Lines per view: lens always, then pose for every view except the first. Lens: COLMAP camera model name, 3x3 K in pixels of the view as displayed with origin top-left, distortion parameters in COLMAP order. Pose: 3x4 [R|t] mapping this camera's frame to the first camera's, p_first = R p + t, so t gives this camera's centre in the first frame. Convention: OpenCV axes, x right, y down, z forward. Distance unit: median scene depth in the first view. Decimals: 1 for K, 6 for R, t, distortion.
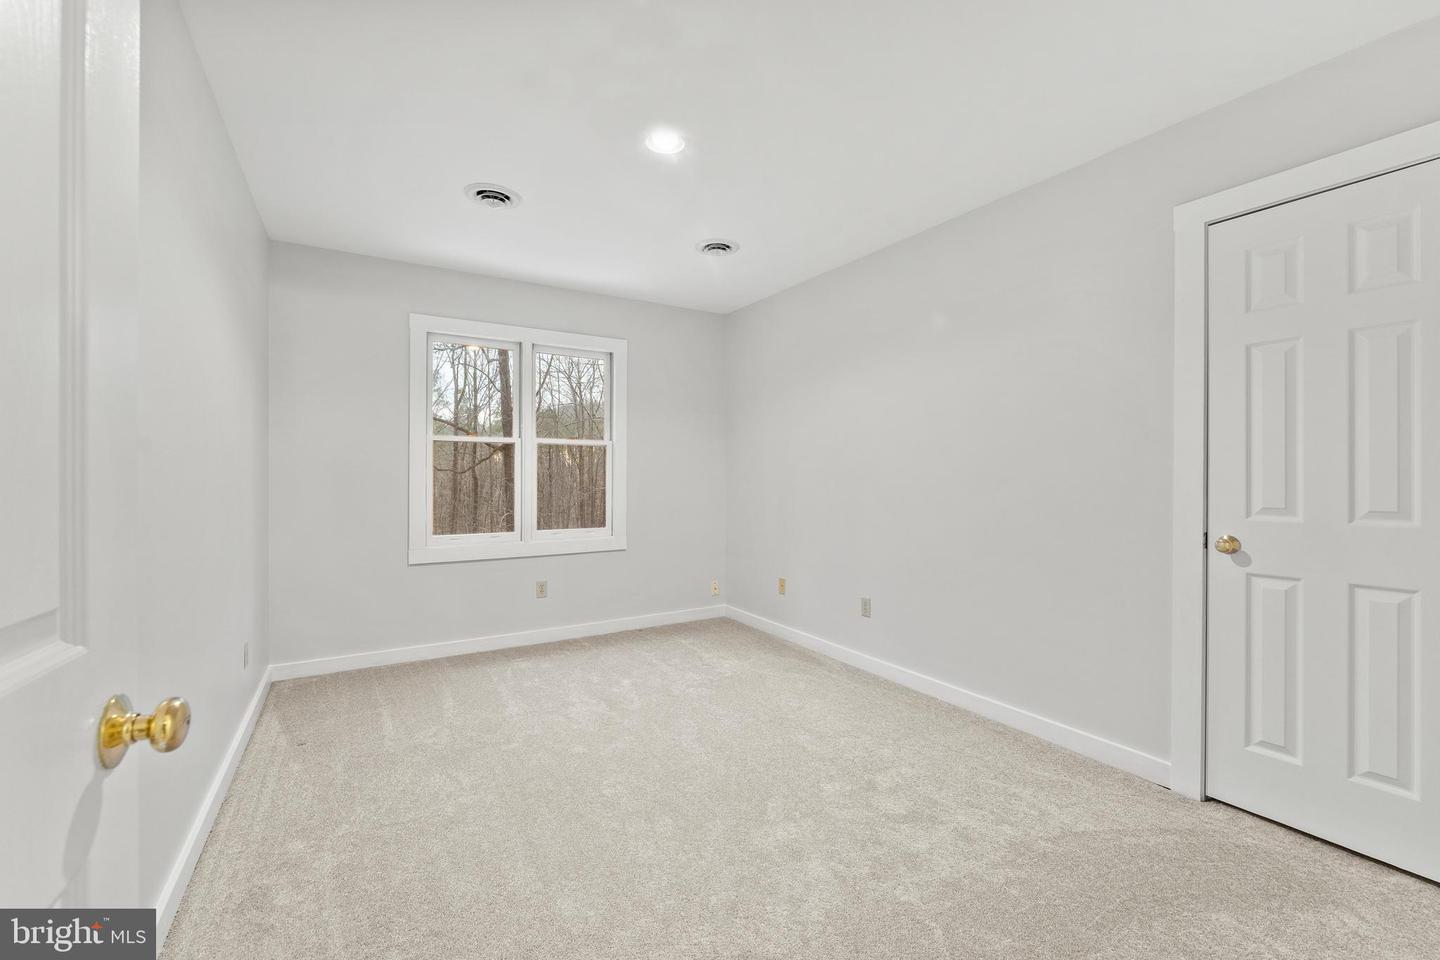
lens RADIAL K [[587.8, 0, 720.0], [0, 587.8, 480.0], [0, 0, 1]] dist [-0.000204, -0.000029]
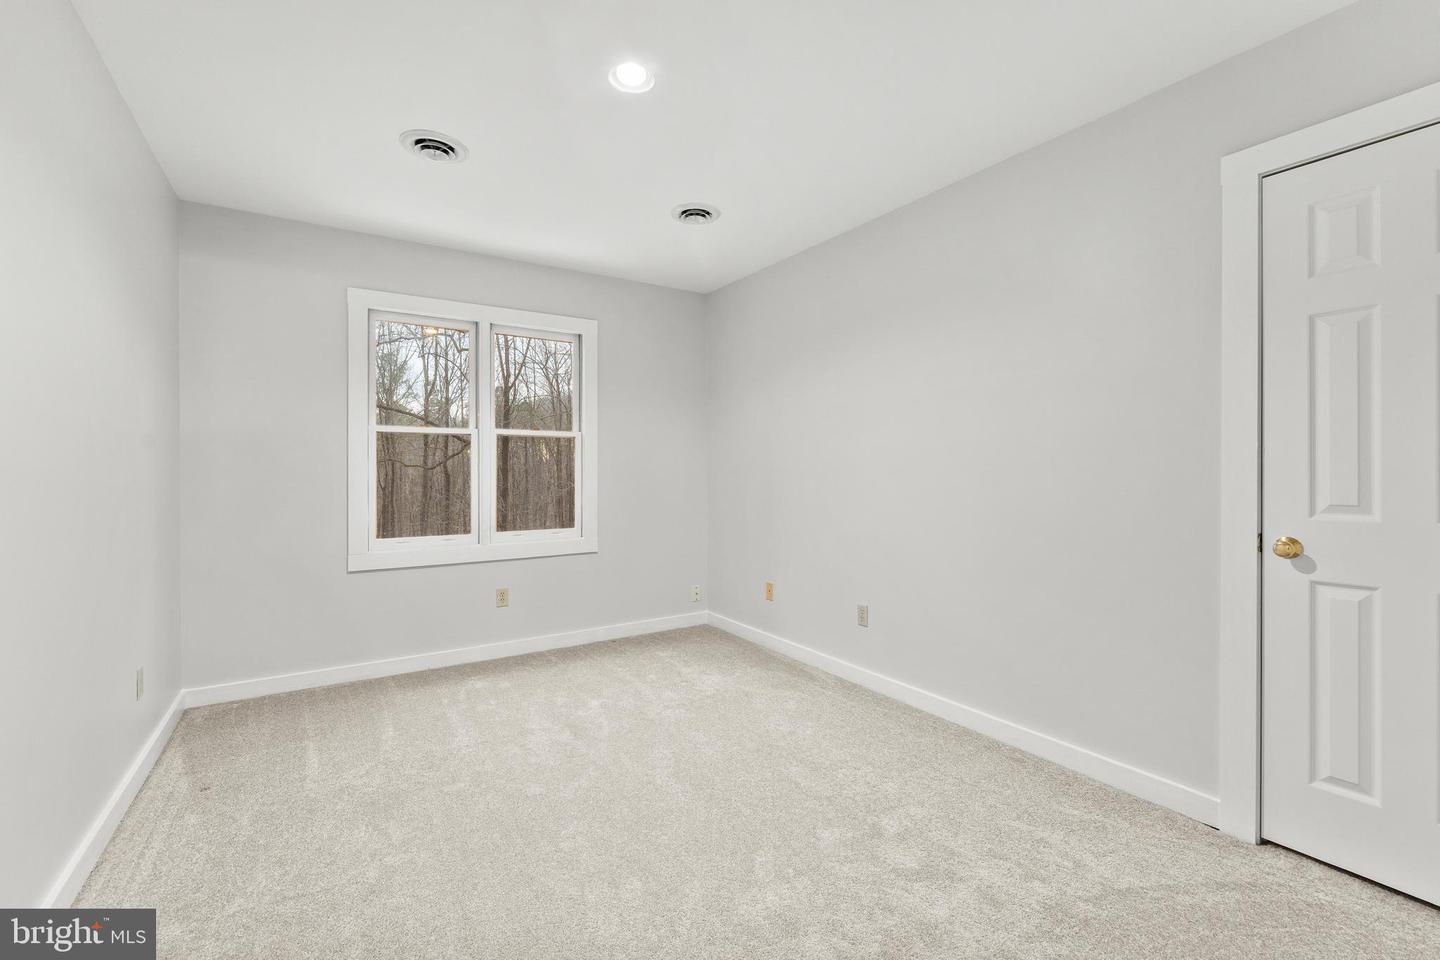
lens RADIAL K [[610.9, 0, 716.0], [0, 610.9, 471.6], [0, 0, 1]] dist [0.001472, 0.000145]
pose [[0.999777, -0.003554, 0.020829, 0.007347], [0.003673, 0.999977, -0.005671, 0.000360], [-0.020808, 0.005746, 0.999767, 0.108182]]
